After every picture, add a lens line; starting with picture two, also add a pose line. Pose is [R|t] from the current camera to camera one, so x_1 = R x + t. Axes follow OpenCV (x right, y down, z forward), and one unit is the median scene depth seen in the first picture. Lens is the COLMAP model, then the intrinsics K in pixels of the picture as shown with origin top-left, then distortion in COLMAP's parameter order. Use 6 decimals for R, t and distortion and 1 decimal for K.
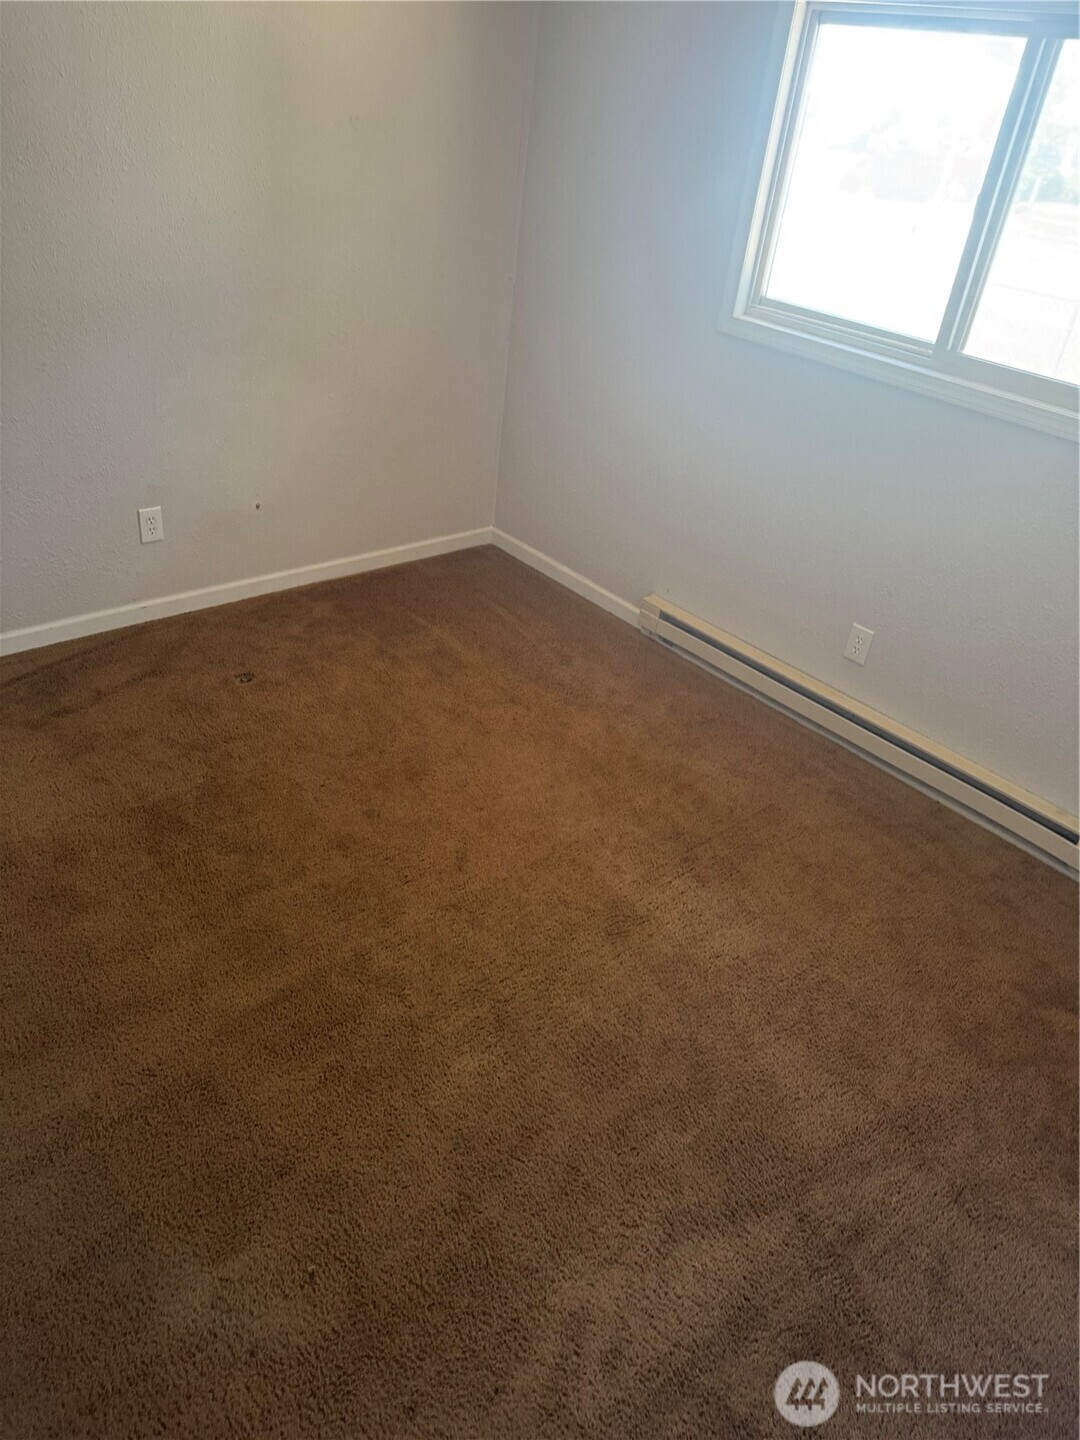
lens RADIAL K [[1041.6, 0, 538.0], [0, 1041.6, 702.8], [0, 0, 1]] dist [0.224156, -0.320783]
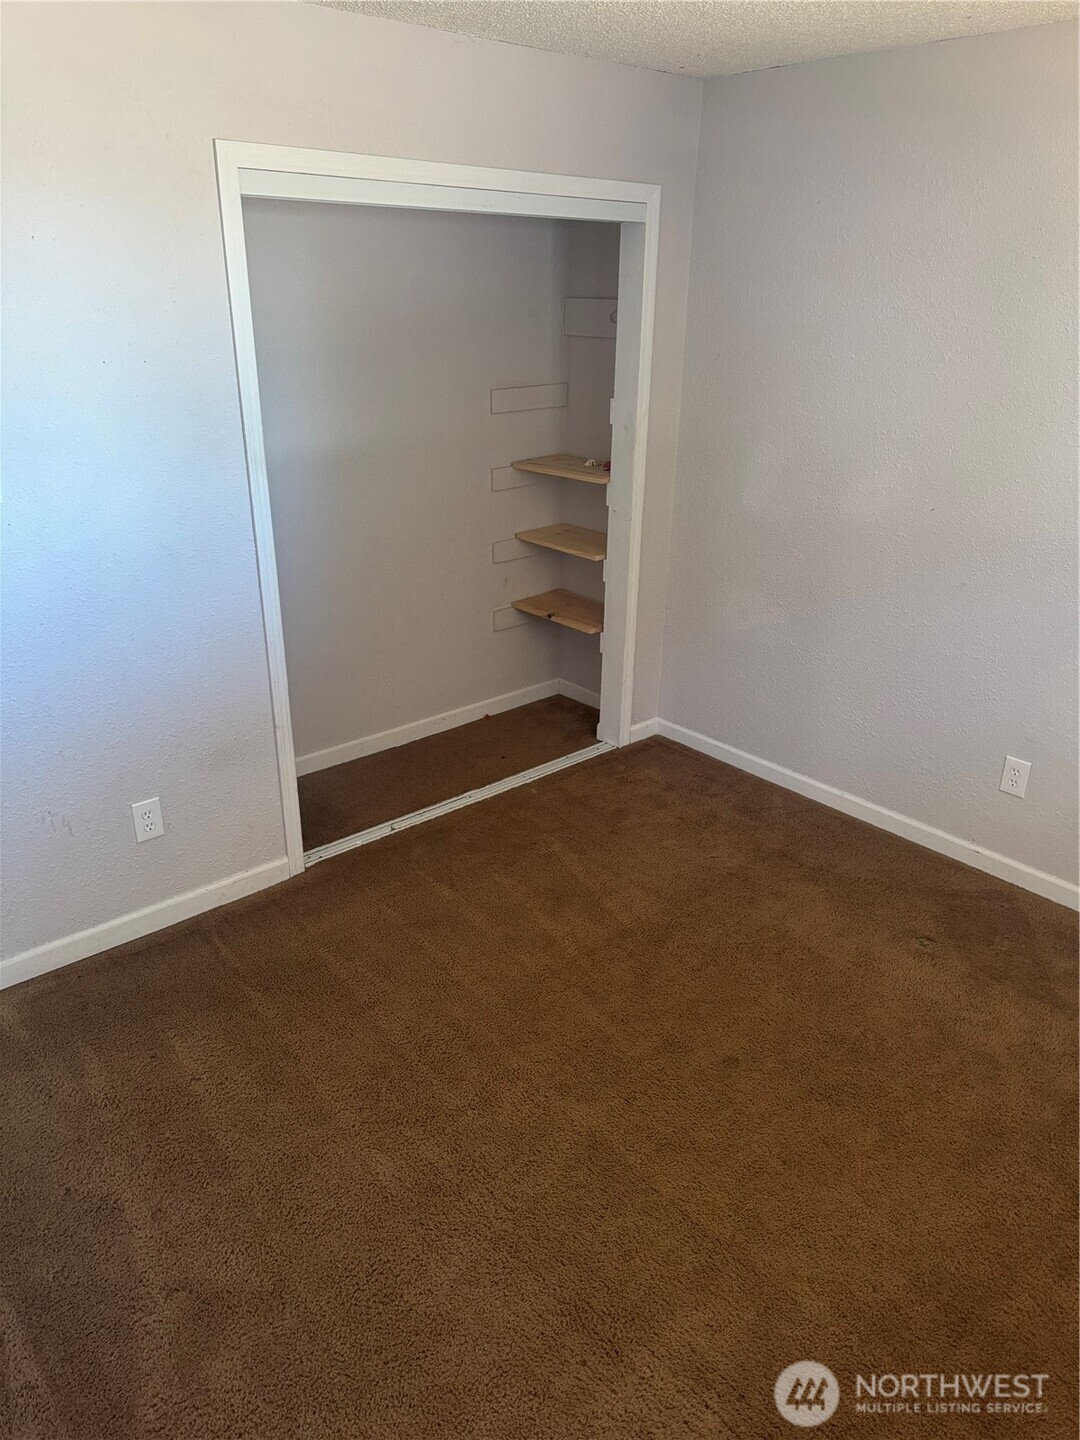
lens RADIAL K [[1041.6, 0, 538.0], [0, 1041.6, 702.8], [0, 0, 1]] dist [0.224156, -0.320783]
pose [[-0.001448, 0.271265, -0.962504, 0.605764], [-0.536077, 0.812306, 0.229741, -0.250325], [0.844168, 0.516309, 0.144243, 0.583747]]
